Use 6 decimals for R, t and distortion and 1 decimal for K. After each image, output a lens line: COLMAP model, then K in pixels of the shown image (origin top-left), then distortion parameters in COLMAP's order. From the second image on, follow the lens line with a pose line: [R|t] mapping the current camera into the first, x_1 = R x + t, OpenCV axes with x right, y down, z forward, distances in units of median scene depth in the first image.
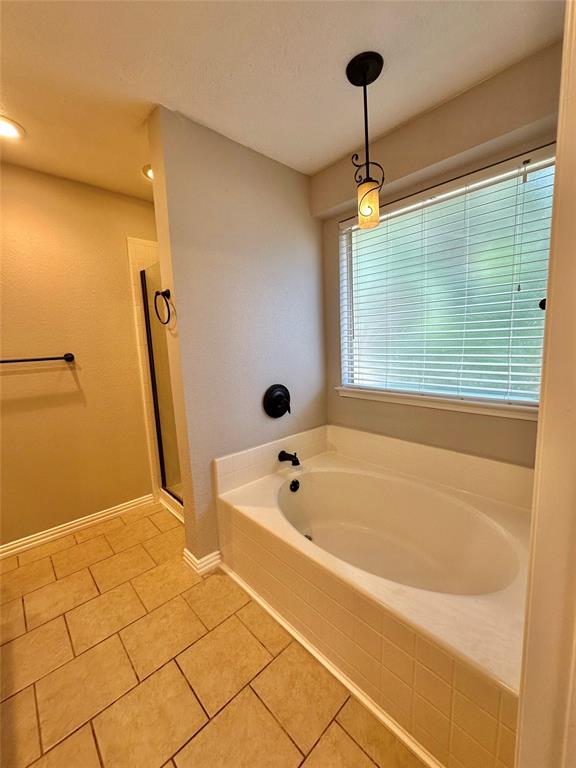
lens RADIAL K [[307.9, 0, 288.0], [0, 307.9, 384.0], [0, 0, 1]] dist [0.000163, 0.000126]
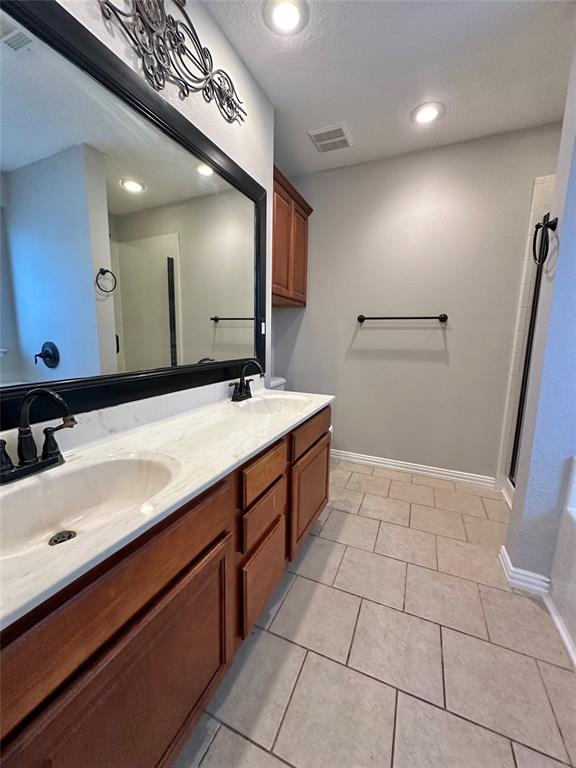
lens RADIAL K [[307.9, 0, 288.0], [0, 307.9, 384.0], [0, 0, 1]] dist [0.000163, 0.000126]
pose [[0.389789, 0.192720, -0.900513, 0.107842], [-0.158024, 0.977350, 0.140763, 0.085717], [0.907244, 0.087435, 0.411415, 0.097130]]
